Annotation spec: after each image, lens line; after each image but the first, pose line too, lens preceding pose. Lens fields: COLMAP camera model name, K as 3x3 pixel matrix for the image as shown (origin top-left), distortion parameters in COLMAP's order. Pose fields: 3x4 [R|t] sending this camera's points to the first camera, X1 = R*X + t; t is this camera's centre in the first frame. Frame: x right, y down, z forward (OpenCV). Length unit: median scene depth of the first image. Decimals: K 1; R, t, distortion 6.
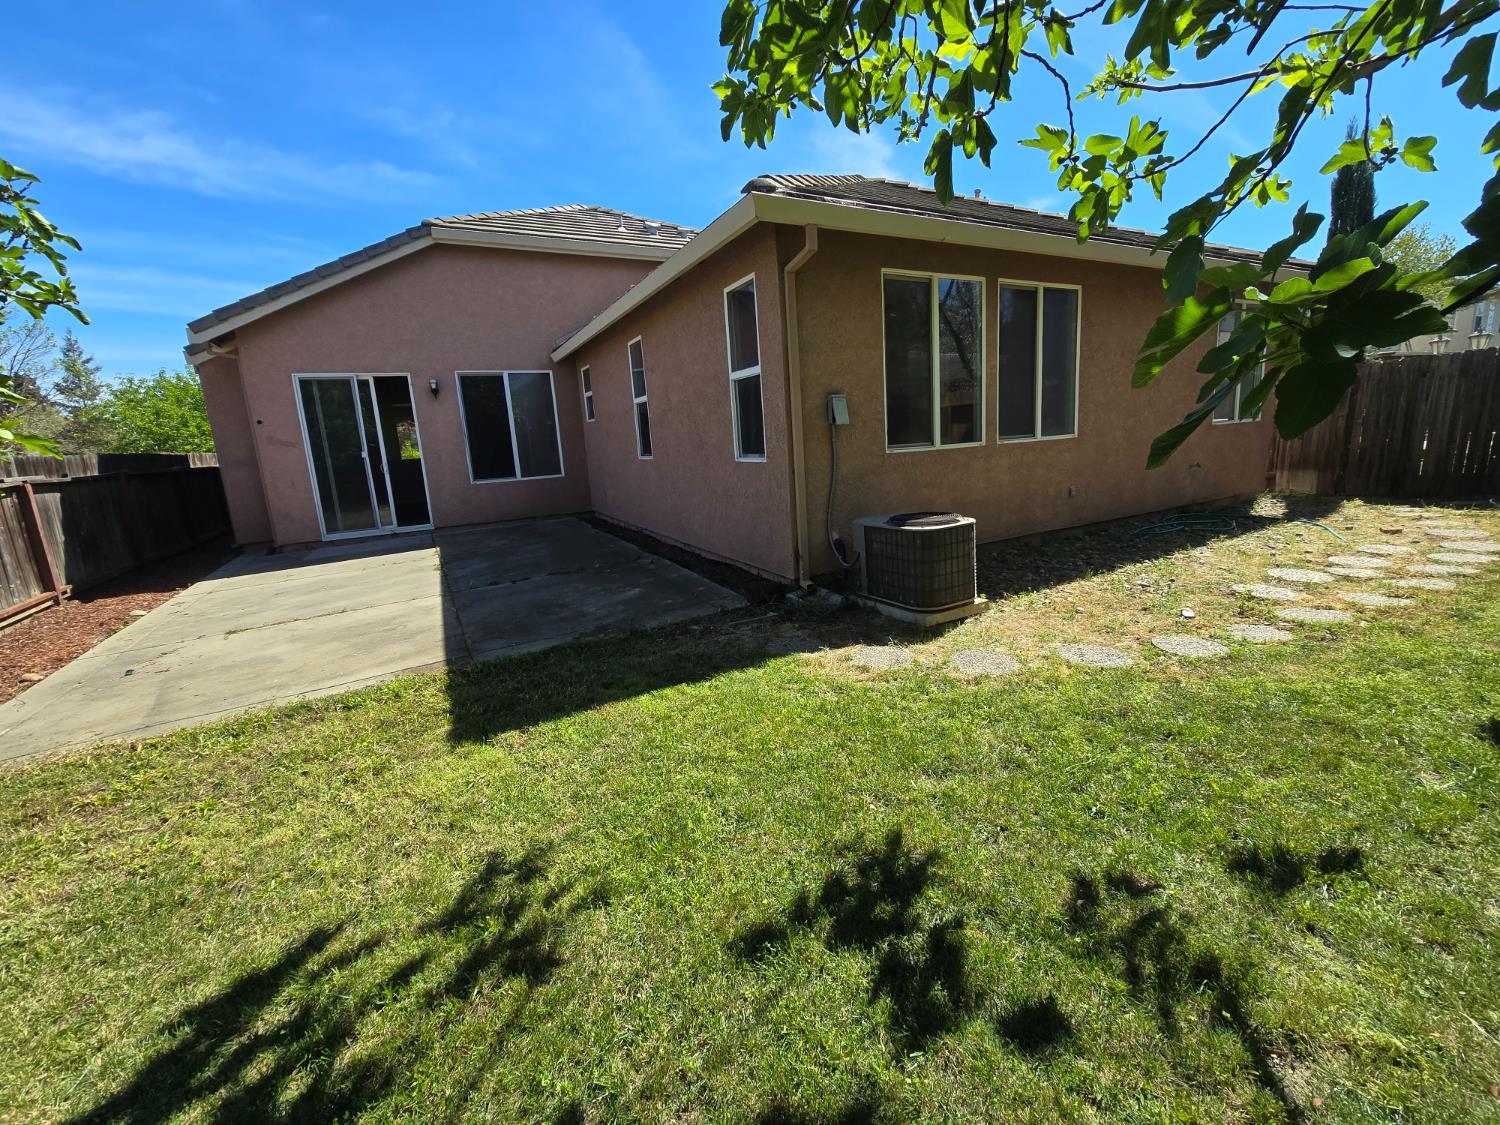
lens RADIAL K [[612.7, 0, 758.5], [0, 612.7, 539.8], [0, 0, 1]] dist [-0.007199, 0.002280]
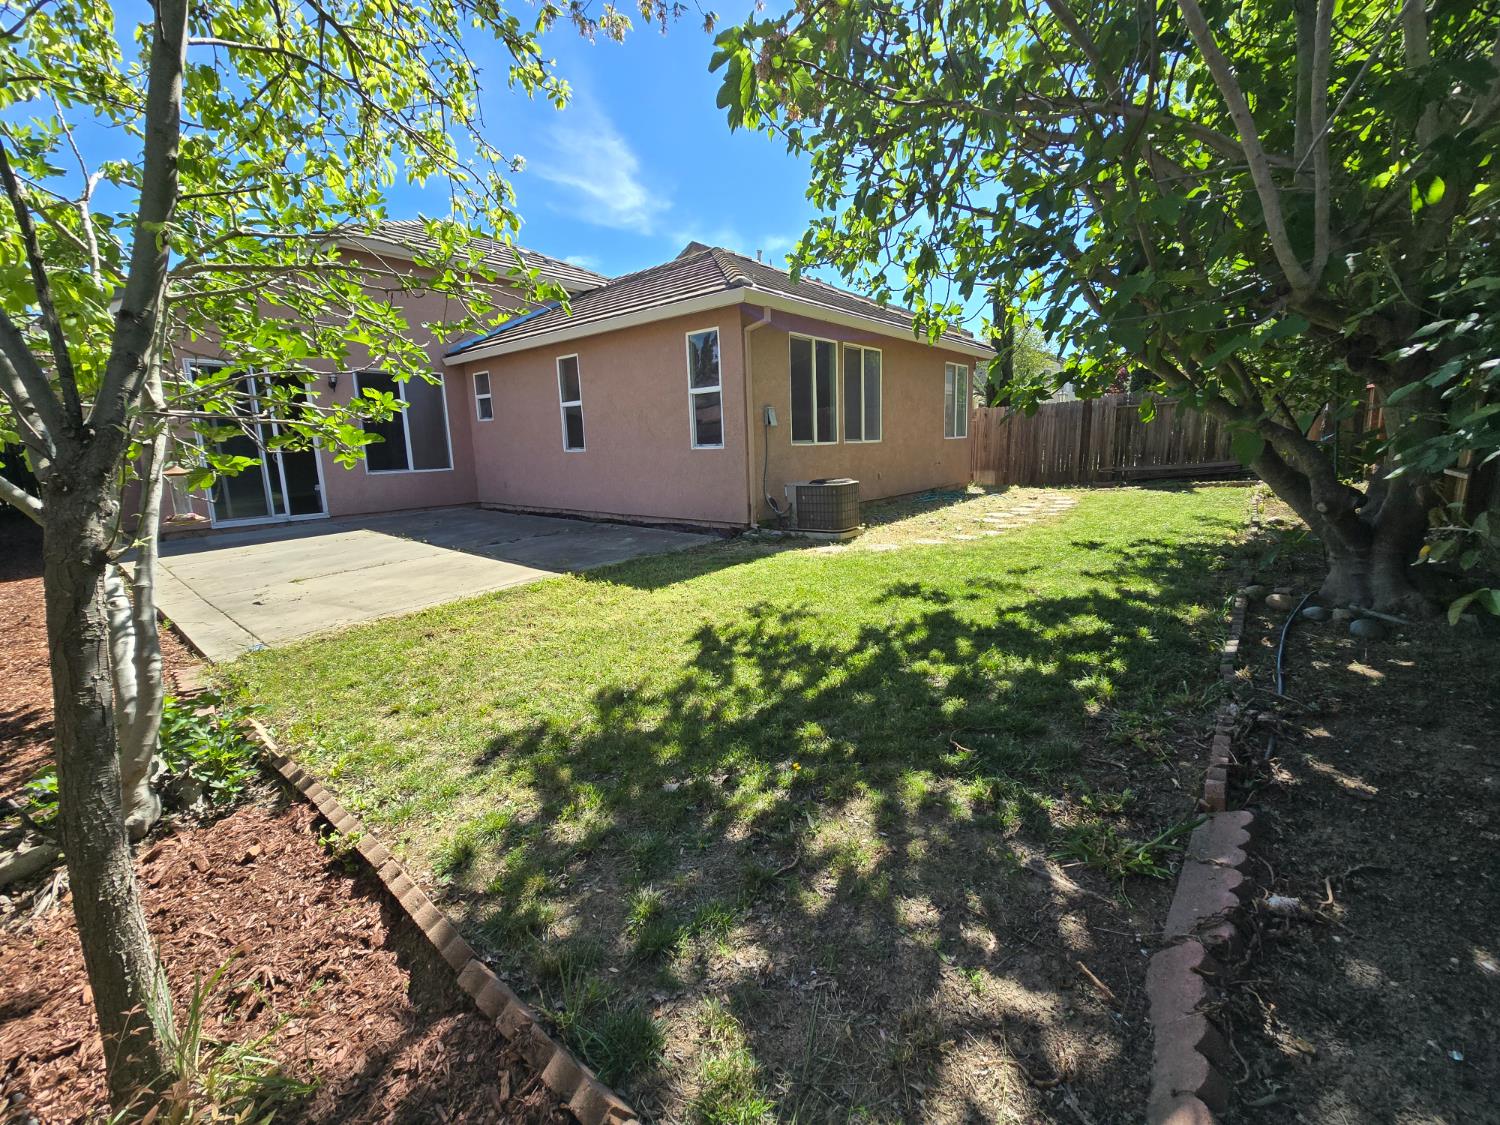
lens RADIAL K [[612.7, 0, 757.1], [0, 612.7, 535.8], [0, 0, 1]] dist [-0.007199, 0.002280]
pose [[0.922832, -0.025195, 0.384379, -0.531774], [0.039150, 0.998826, -0.028522, 0.144655], [-0.383209, 0.041369, 0.922735, -0.454886]]
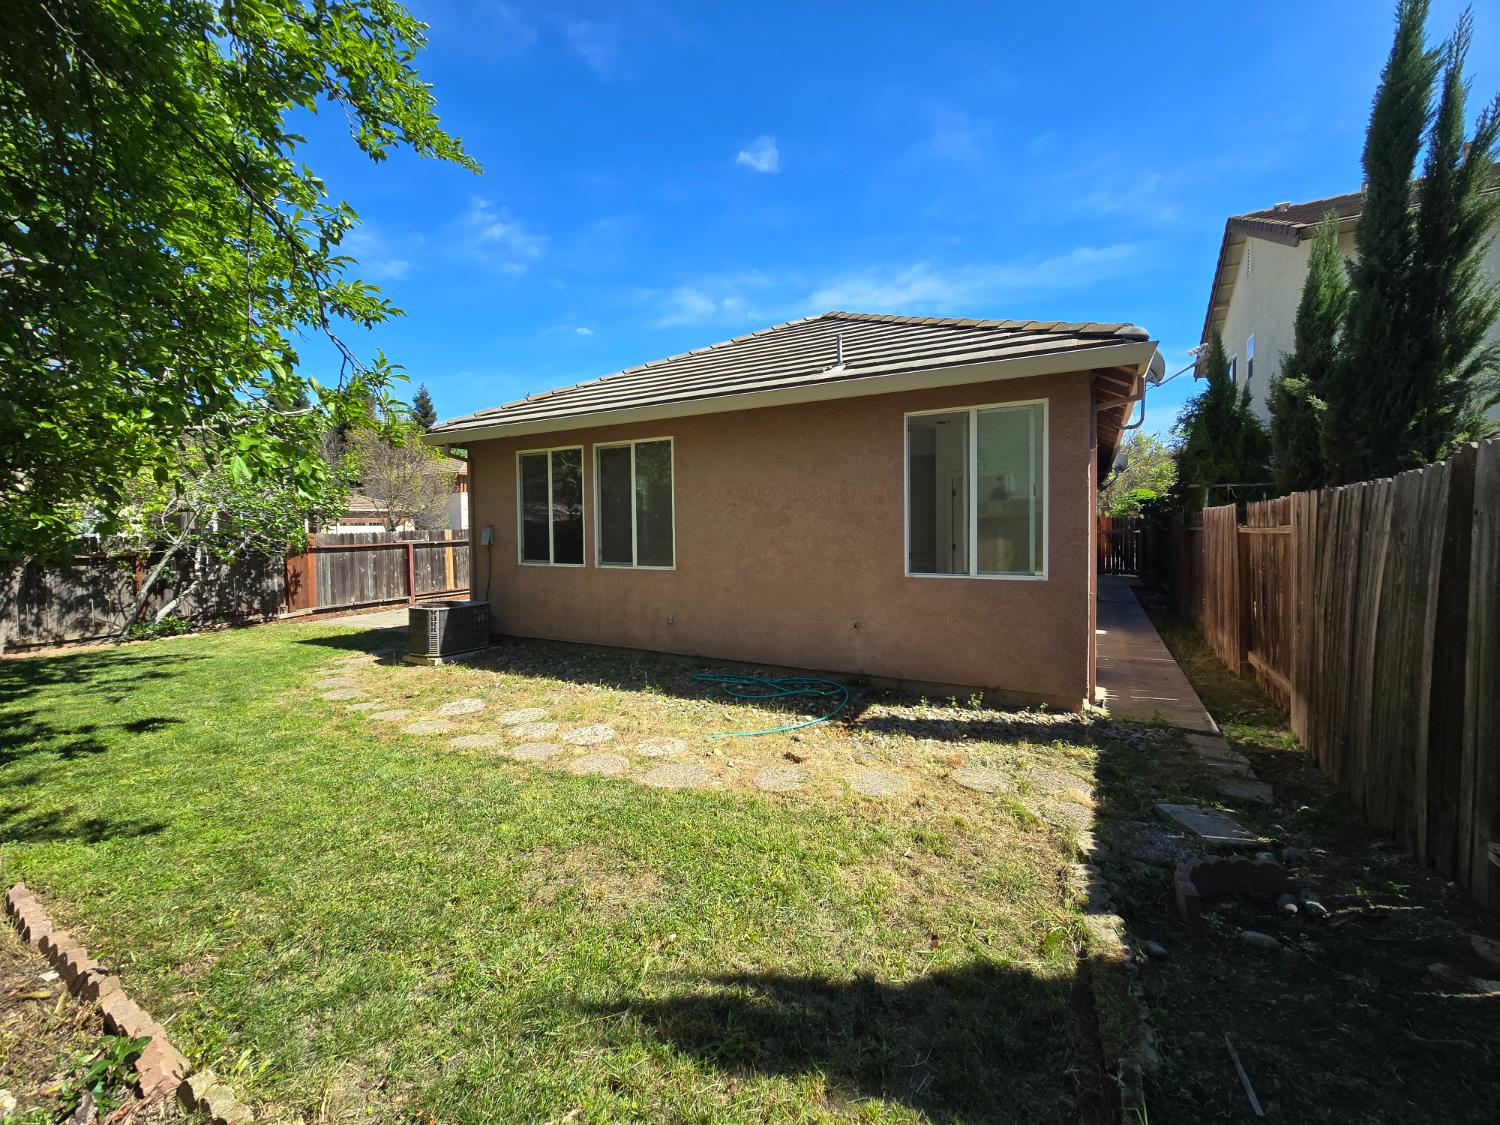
lens RADIAL K [[612.7, 0, 763.9], [0, 612.7, 577.8], [0, 0, 1]] dist [-0.007199, 0.002280]
pose [[0.554002, 0.126151, -0.822902, 1.973725], [-0.163372, 0.985707, 0.041123, -0.295175], [0.816328, 0.111657, 0.566694, 0.672749]]
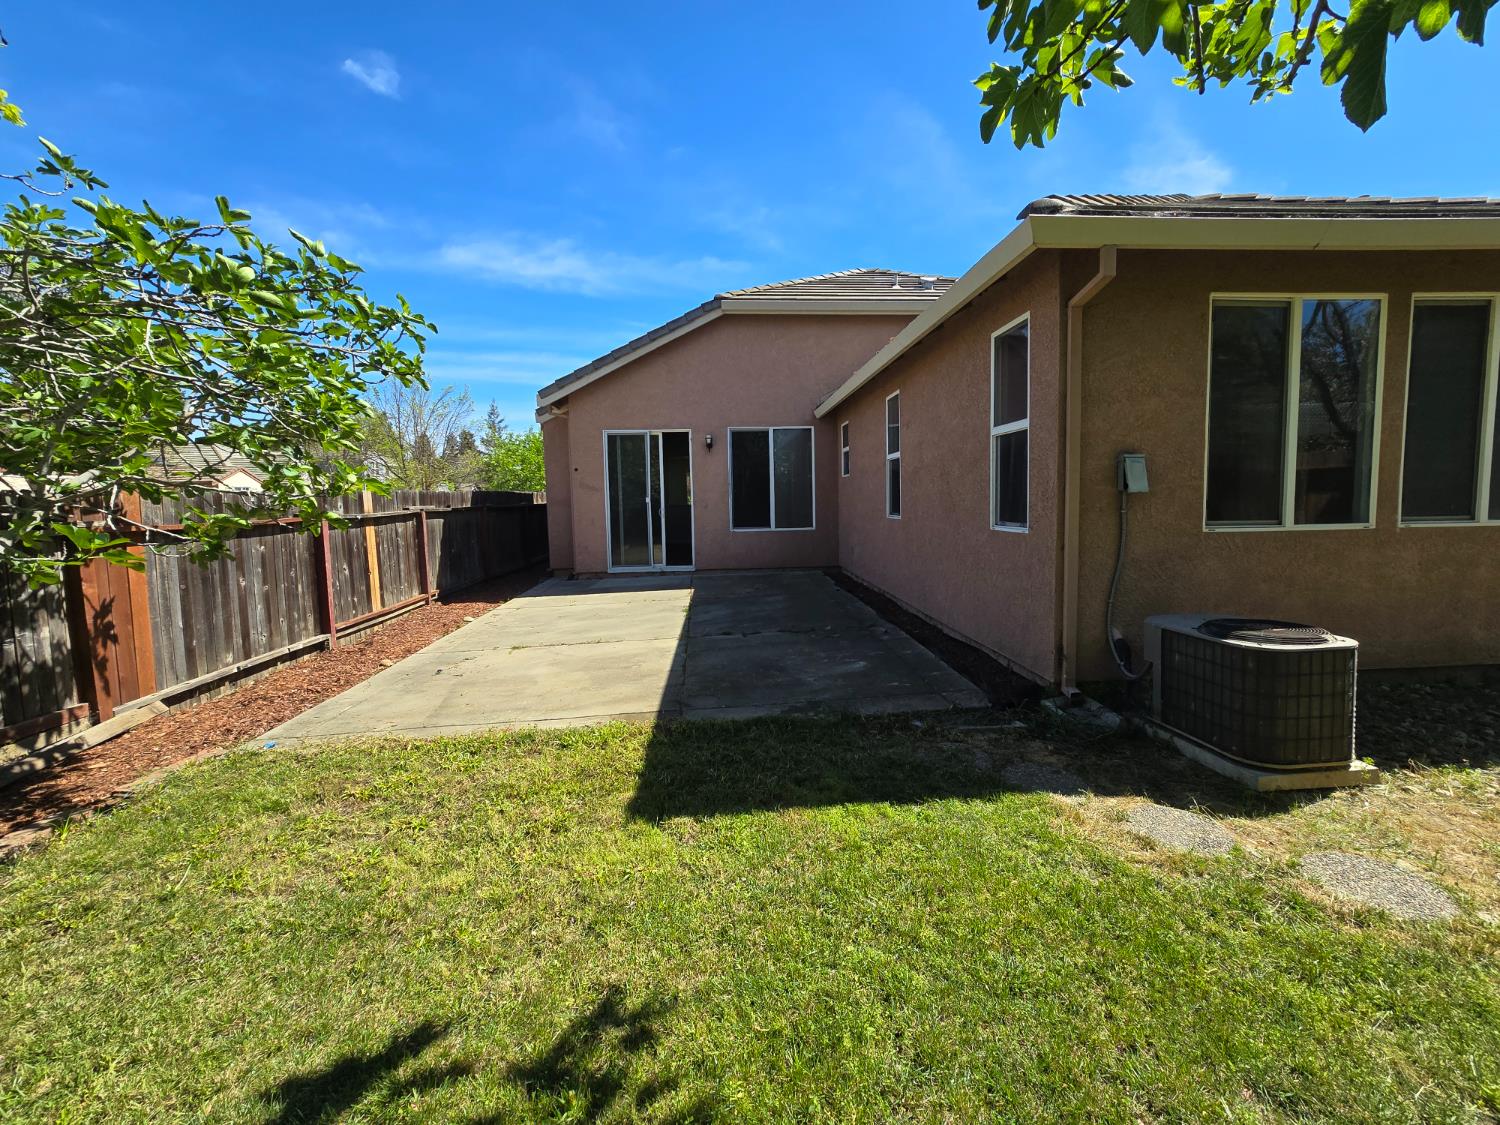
lens RADIAL K [[612.7, 0, 756.7], [0, 612.7, 542.6], [0, 0, 1]] dist [-0.007199, 0.002280]
pose [[0.909501, 0.072151, -0.409391, 0.019517], [-0.105530, 0.992634, -0.059503, -0.028077], [0.402083, 0.097321, 0.910416, 0.106520]]
